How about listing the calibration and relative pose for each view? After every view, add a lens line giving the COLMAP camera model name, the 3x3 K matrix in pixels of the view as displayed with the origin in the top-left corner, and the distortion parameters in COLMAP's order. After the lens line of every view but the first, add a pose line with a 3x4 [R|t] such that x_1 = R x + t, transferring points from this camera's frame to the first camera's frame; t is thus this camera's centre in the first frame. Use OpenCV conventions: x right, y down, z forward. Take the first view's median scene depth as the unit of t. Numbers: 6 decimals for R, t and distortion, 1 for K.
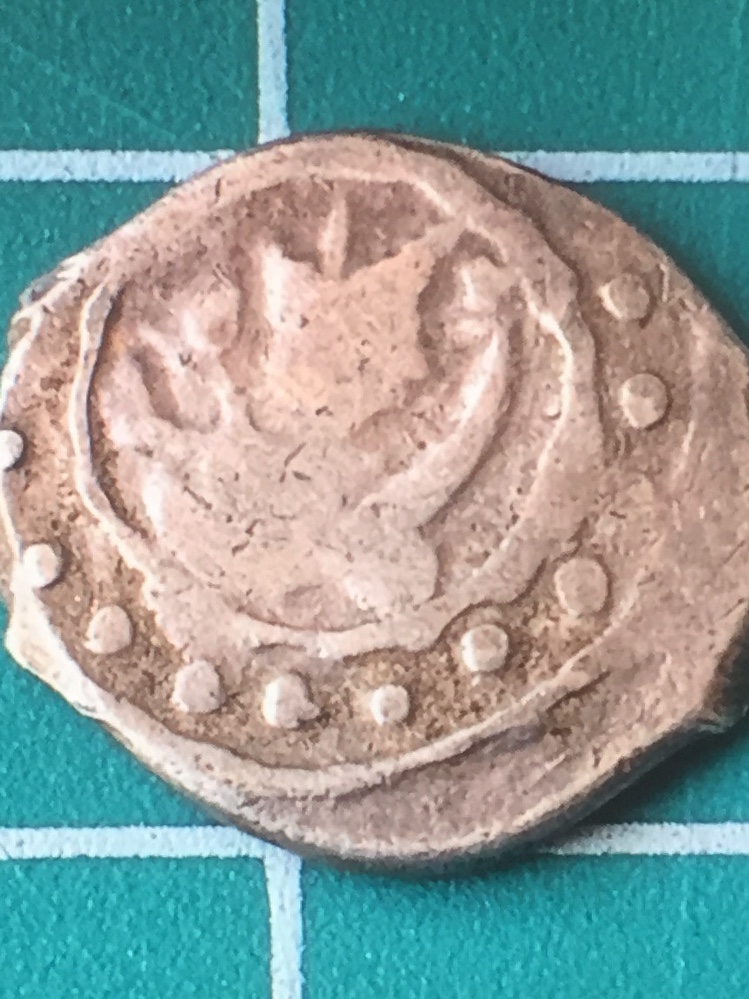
lens RADIAL K [[836.8, 0, 373.6], [0, 836.8, 500.7], [0, 0, 1]] dist [0.005610, 0.001437]
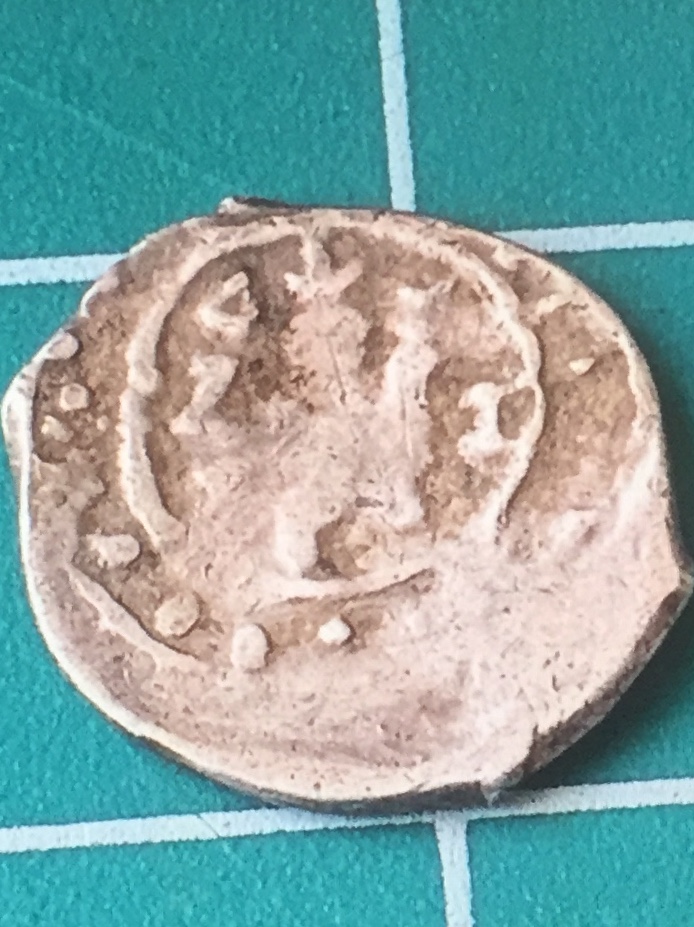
lens RADIAL K [[776.5, 0, 343.9], [0, 776.5, 462.4], [0, 0, 1]] dist [0.005610, 0.001437]
pose [[0.976932, -0.061751, -0.204427, 0.001866], [0.042700, 0.994433, -0.096327, 0.012881], [0.209238, 0.085376, 0.974131, -0.133994]]
